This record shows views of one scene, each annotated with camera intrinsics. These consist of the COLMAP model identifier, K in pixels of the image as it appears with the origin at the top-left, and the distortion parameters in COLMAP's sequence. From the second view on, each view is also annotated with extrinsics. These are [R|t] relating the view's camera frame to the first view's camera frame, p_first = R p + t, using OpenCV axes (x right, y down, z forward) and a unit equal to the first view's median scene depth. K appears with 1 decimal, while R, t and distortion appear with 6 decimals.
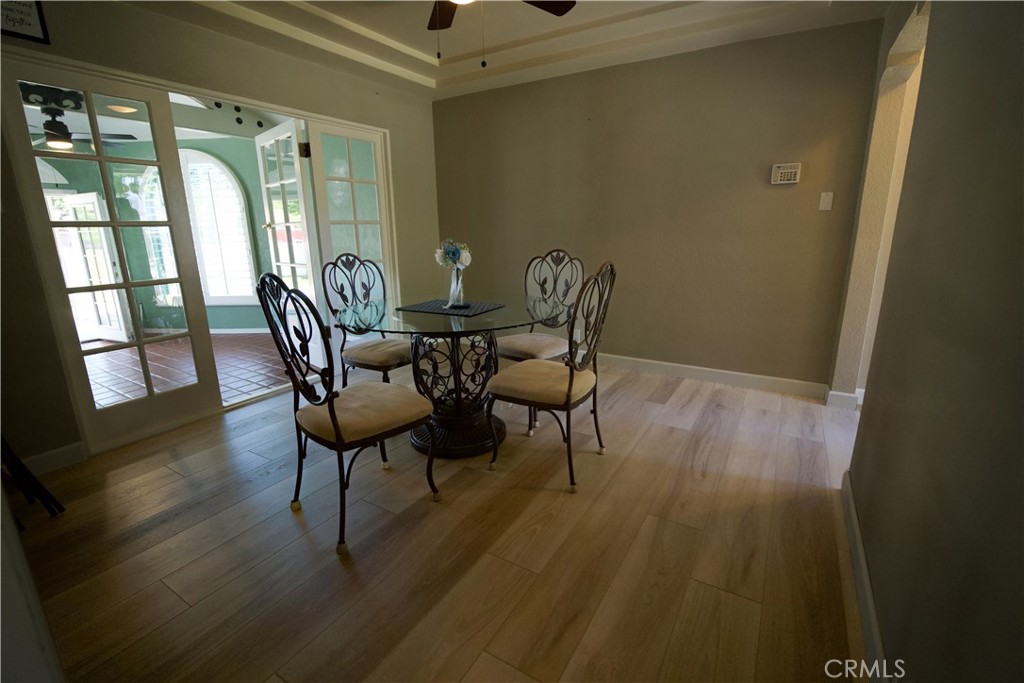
lens RADIAL K [[459.3, 0, 512.0], [0, 459.3, 341.5], [0, 0, 1]] dist [-0.013432, -0.000158]
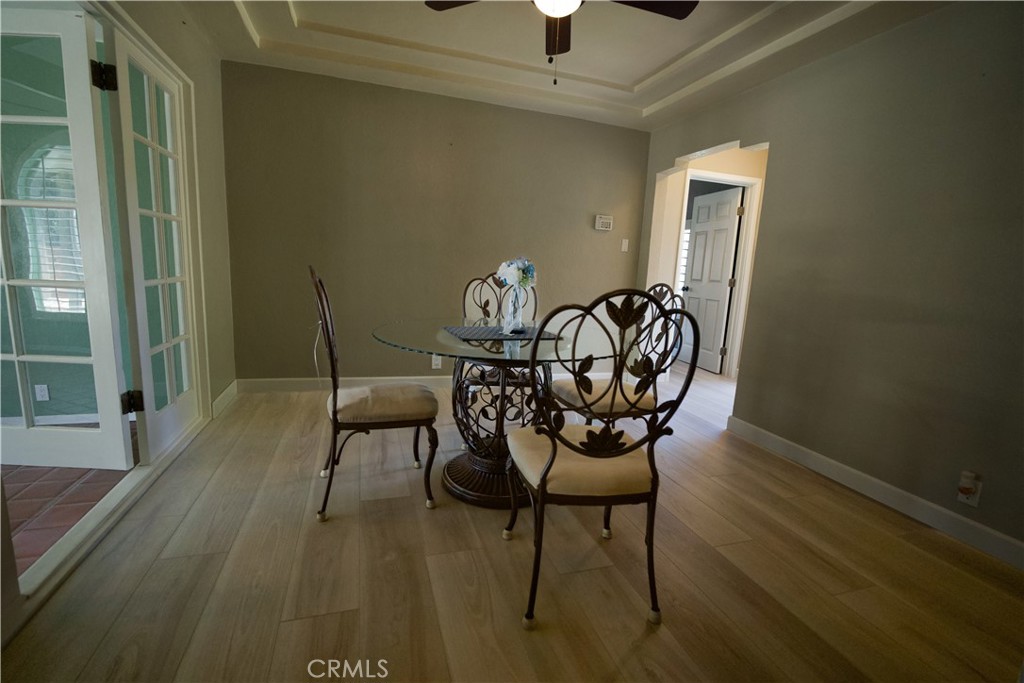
lens RADIAL K [[459.3, 0, 512.0], [0, 459.3, 341.5], [0, 0, 1]] dist [-0.013432, -0.000158]
pose [[0.653509, -0.075942, 0.753100, -0.633657], [0.117889, 0.993024, -0.002164, -0.043244], [-0.747682, 0.090196, 0.657903, 0.327532]]
